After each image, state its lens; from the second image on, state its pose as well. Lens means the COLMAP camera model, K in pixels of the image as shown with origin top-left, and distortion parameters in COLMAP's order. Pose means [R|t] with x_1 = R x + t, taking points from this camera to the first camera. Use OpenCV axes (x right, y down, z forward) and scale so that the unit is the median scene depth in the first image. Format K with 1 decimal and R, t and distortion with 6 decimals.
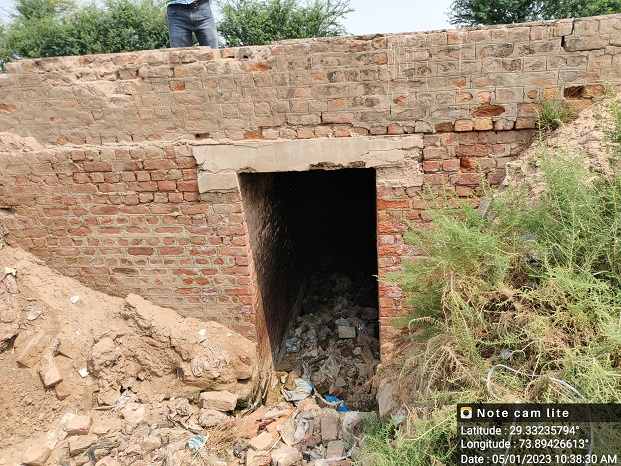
lens RADIAL K [[468.7, 0, 308.4], [0, 468.7, 247.7], [0, 0, 1]] dist [0.062058, -0.060096]
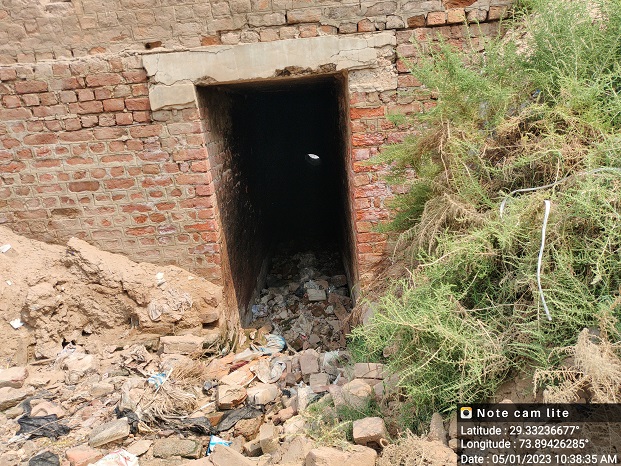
lens RADIAL K [[468.7, 0, 312.8], [0, 468.7, 239.0], [0, 0, 1]] dist [0.062058, -0.060096]
pose [[0.993104, -0.042117, 0.109409, -0.036490], [0.049842, 0.996381, -0.068858, 0.201975], [-0.106113, 0.073837, 0.991609, 0.093908]]
